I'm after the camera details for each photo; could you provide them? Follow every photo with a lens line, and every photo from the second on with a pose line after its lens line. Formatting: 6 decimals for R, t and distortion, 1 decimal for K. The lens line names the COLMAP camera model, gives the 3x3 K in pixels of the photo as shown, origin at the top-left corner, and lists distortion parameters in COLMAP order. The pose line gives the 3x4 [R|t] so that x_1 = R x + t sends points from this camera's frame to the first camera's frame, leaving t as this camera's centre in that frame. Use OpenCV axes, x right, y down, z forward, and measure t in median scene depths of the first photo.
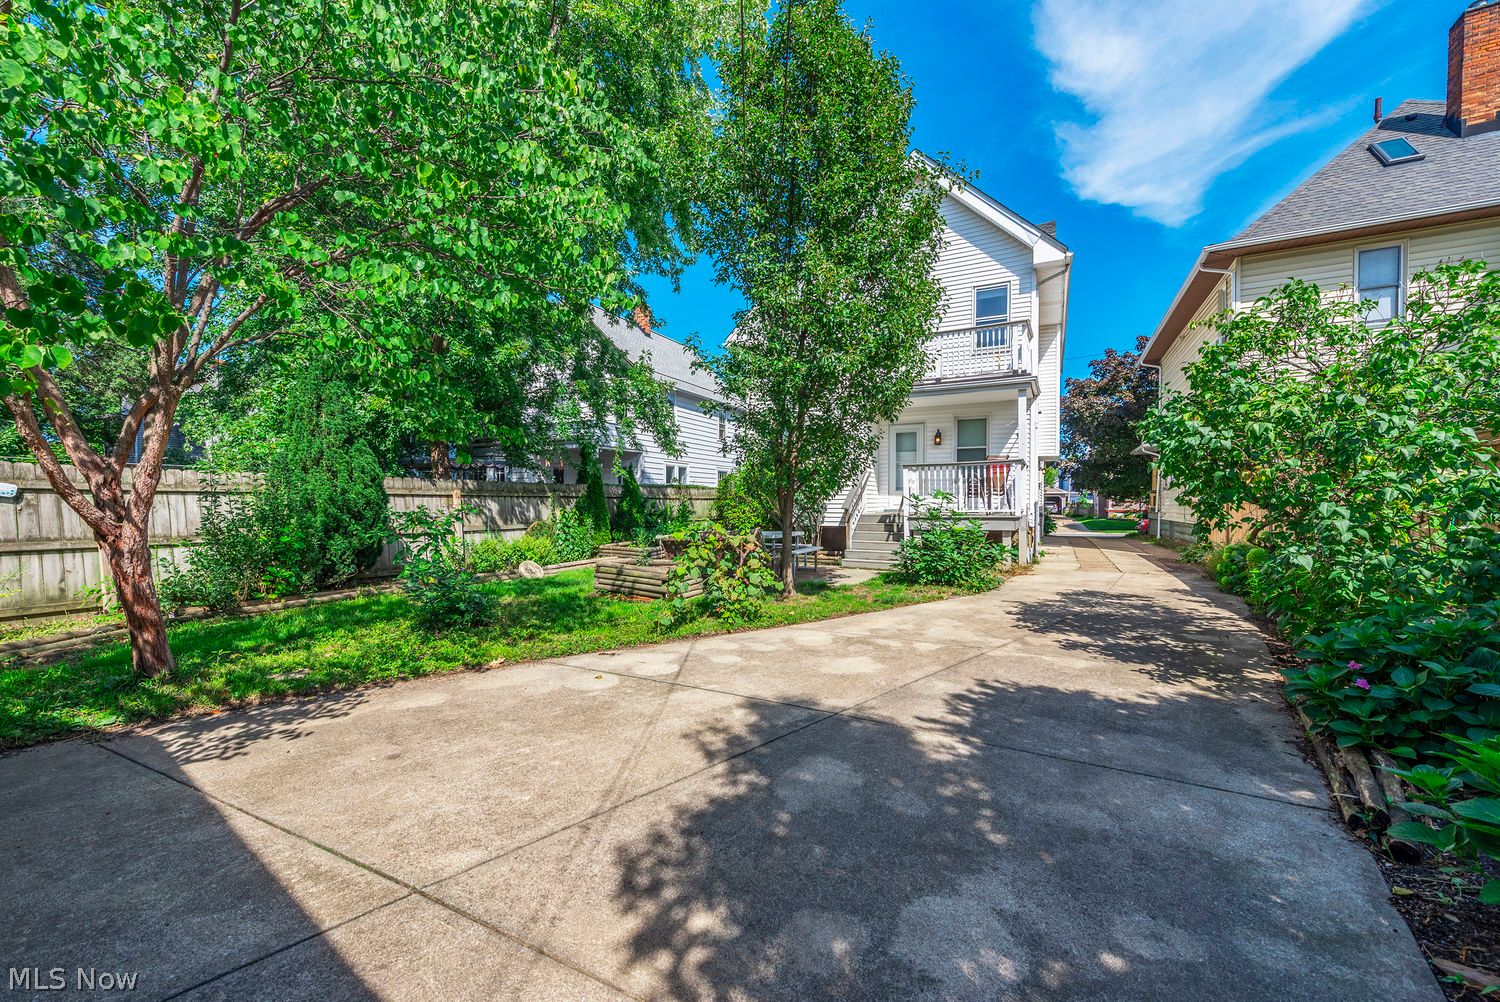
lens RADIAL K [[587.7, 0, 751.7], [0, 587.7, 505.3], [0, 0, 1]] dist [0.000674, -0.000948]
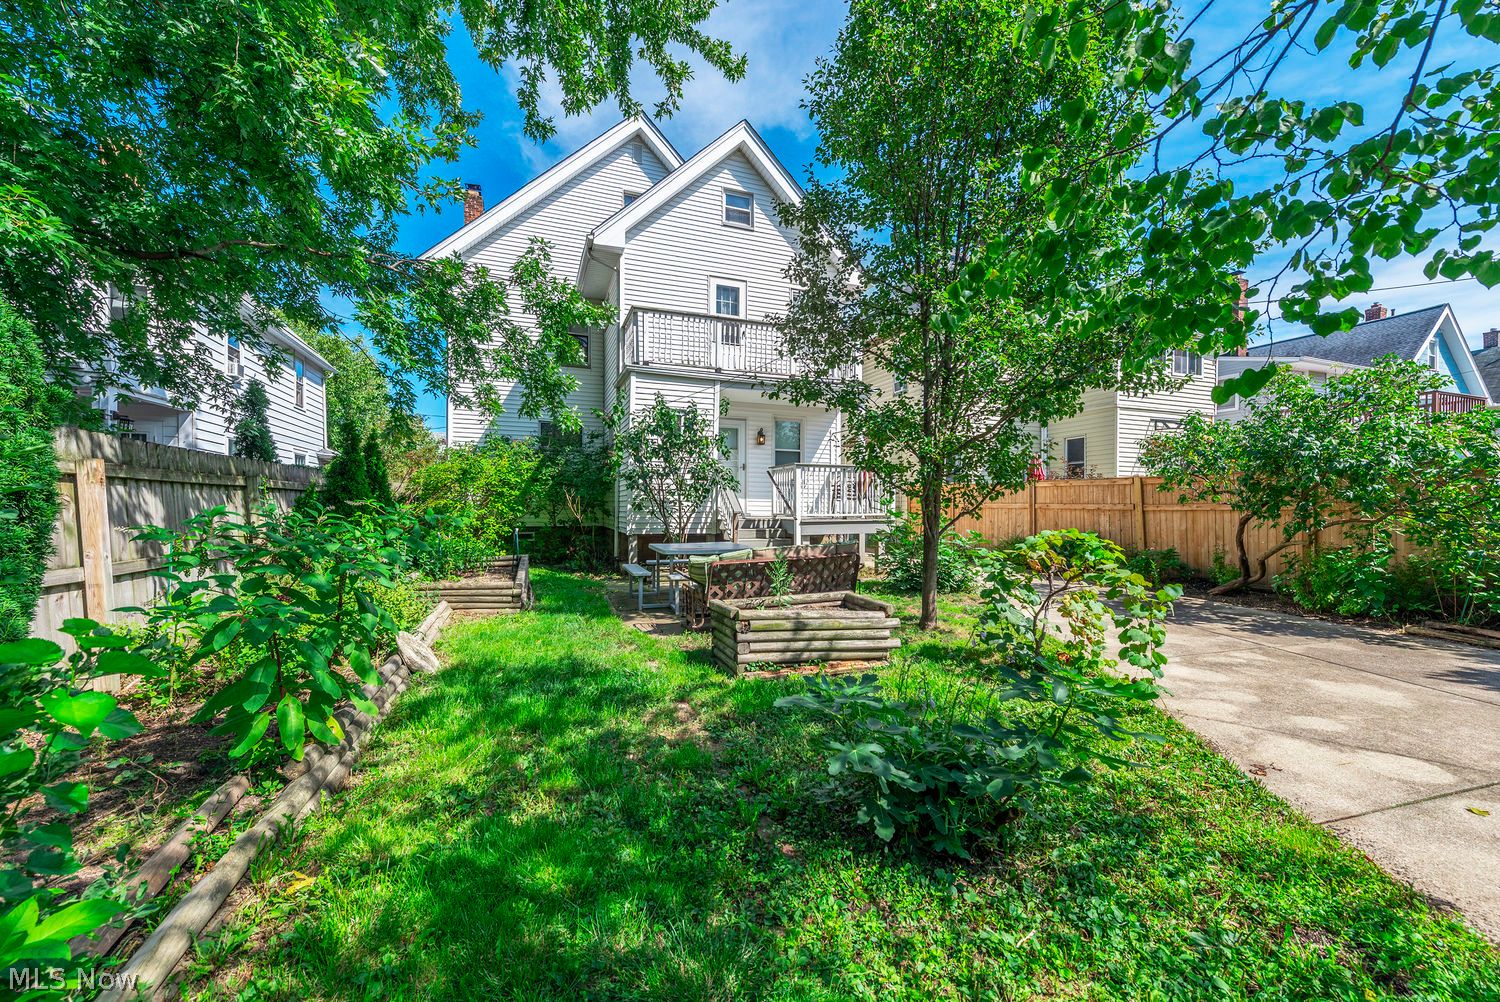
lens RADIAL K [[587.7, 0, 745.8], [0, 587.7, 500.6], [0, 0, 1]] dist [0.000674, -0.000948]
pose [[0.681118, 0.014785, 0.732024, -1.121449], [-0.005533, 0.999871, -0.015047, 0.004161], [-0.732153, 0.006199, 0.681112, 1.090372]]
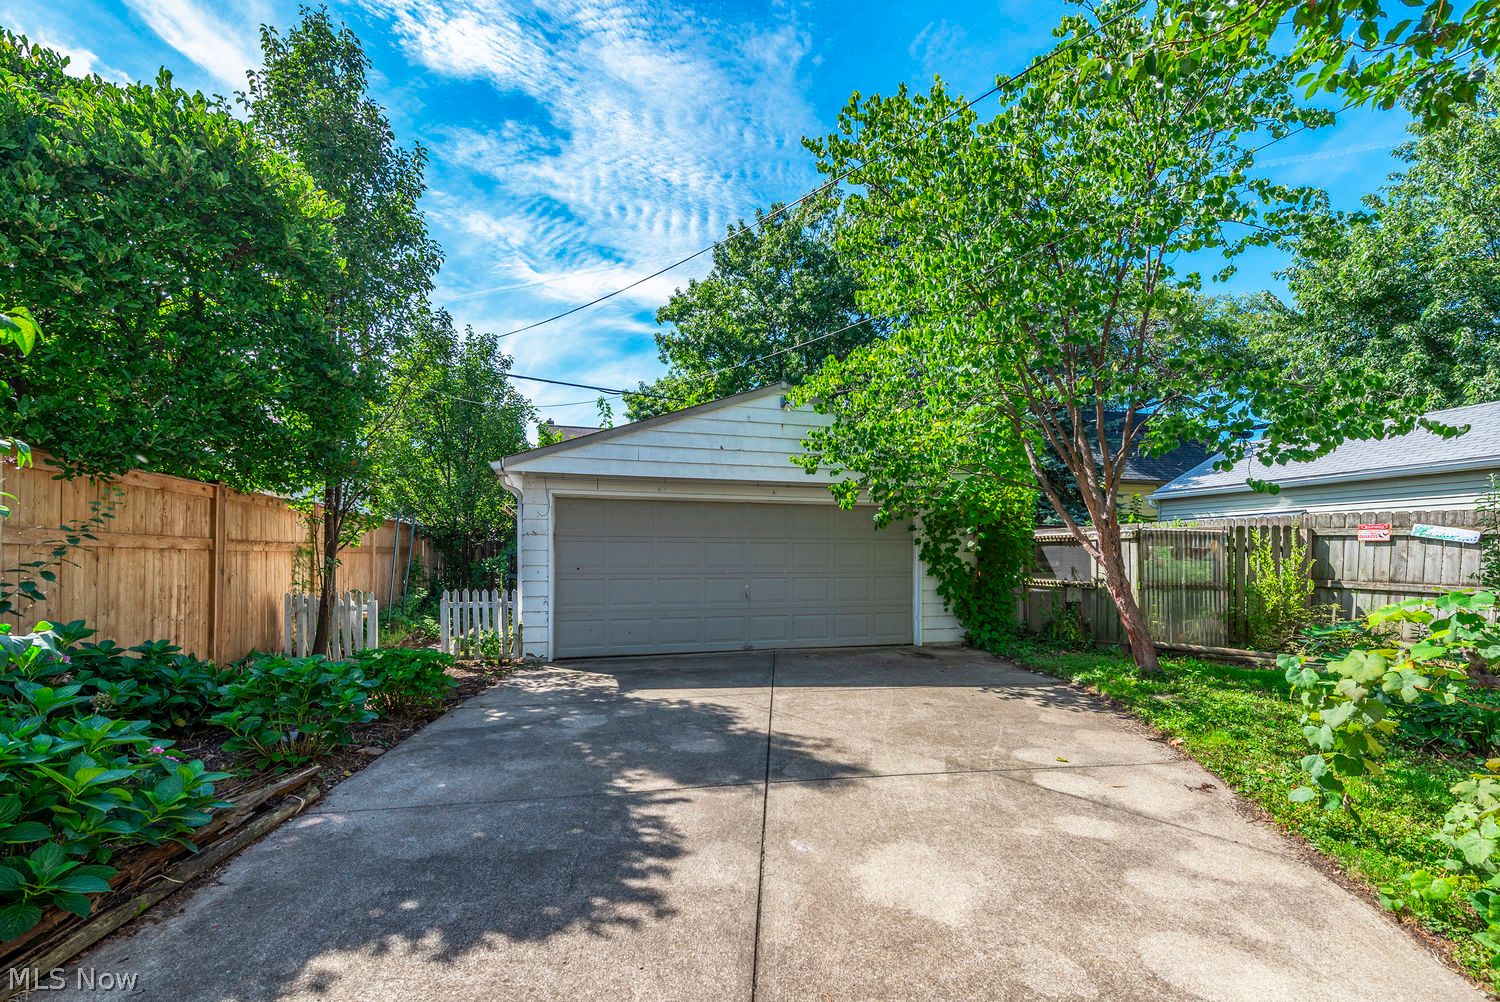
lens RADIAL K [[641.4, 0, 742.9], [0, 641.4, 558.8], [0, 0, 1]] dist [-0.000321, -0.001154]
pose [[-0.741971, 0.004280, -0.670418, 0.631875], [-0.003377, 0.999943, 0.010121, 0.008705], [0.670423, 0.009773, -0.741915, 1.309283]]
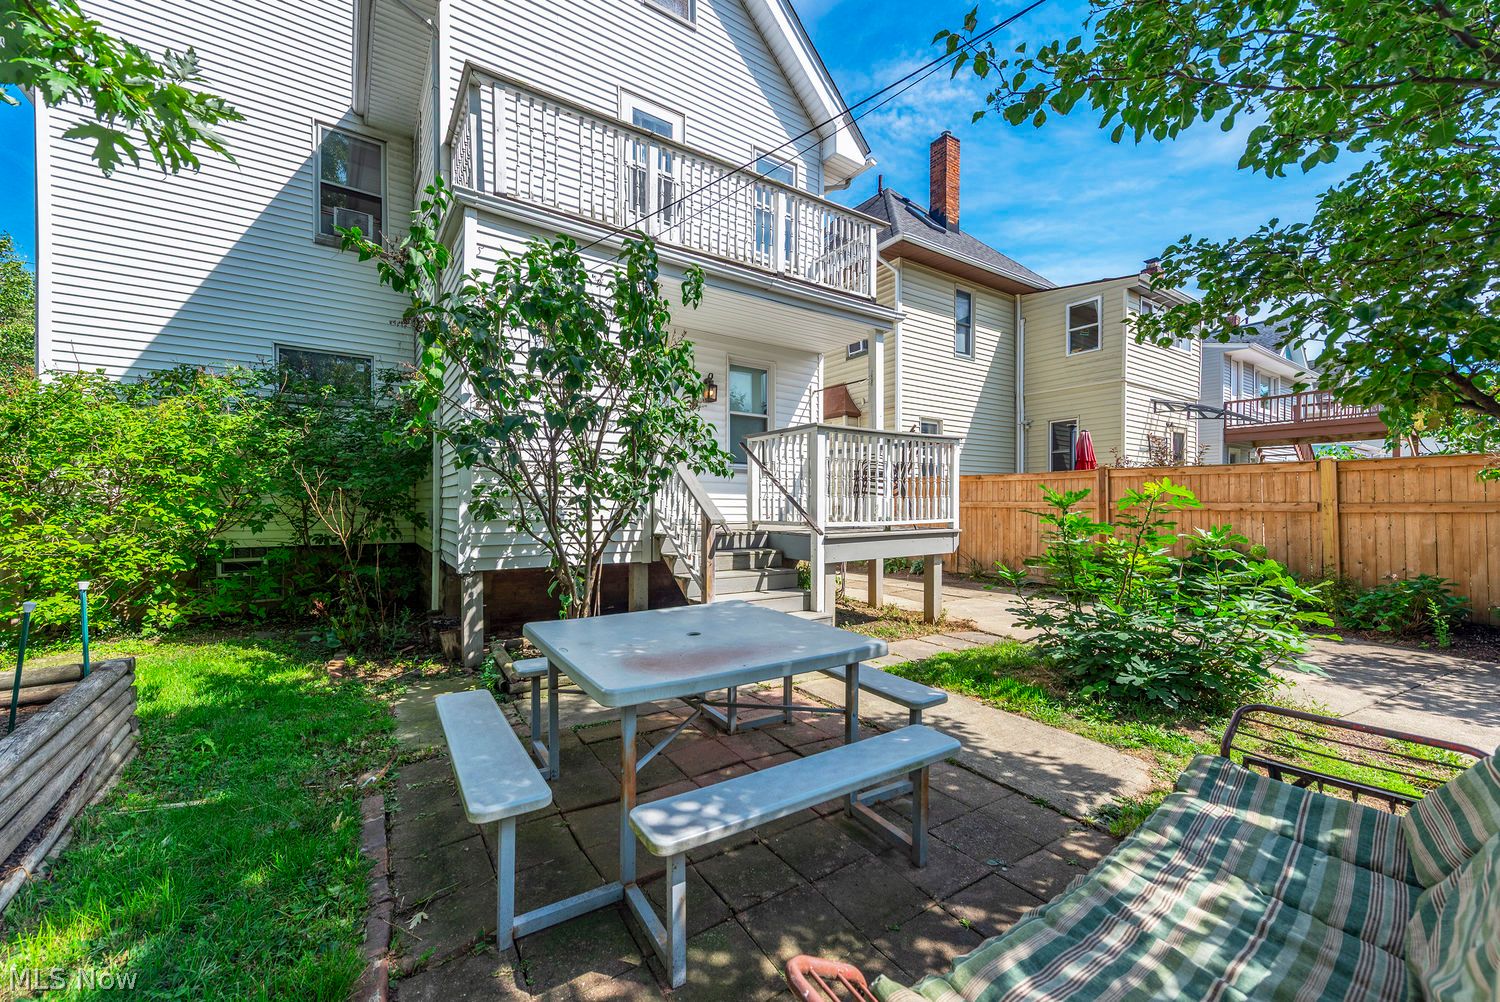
lens RADIAL K [[587.7, 0, 745.3], [0, 587.7, 511.1], [0, 0, 1]] dist [0.000674, -0.000948]
pose [[0.482281, -0.001938, 0.876015, -0.427254], [-0.002995, 0.999988, 0.003861, -0.006258], [-0.876012, -0.004486, 0.482269, 2.041614]]
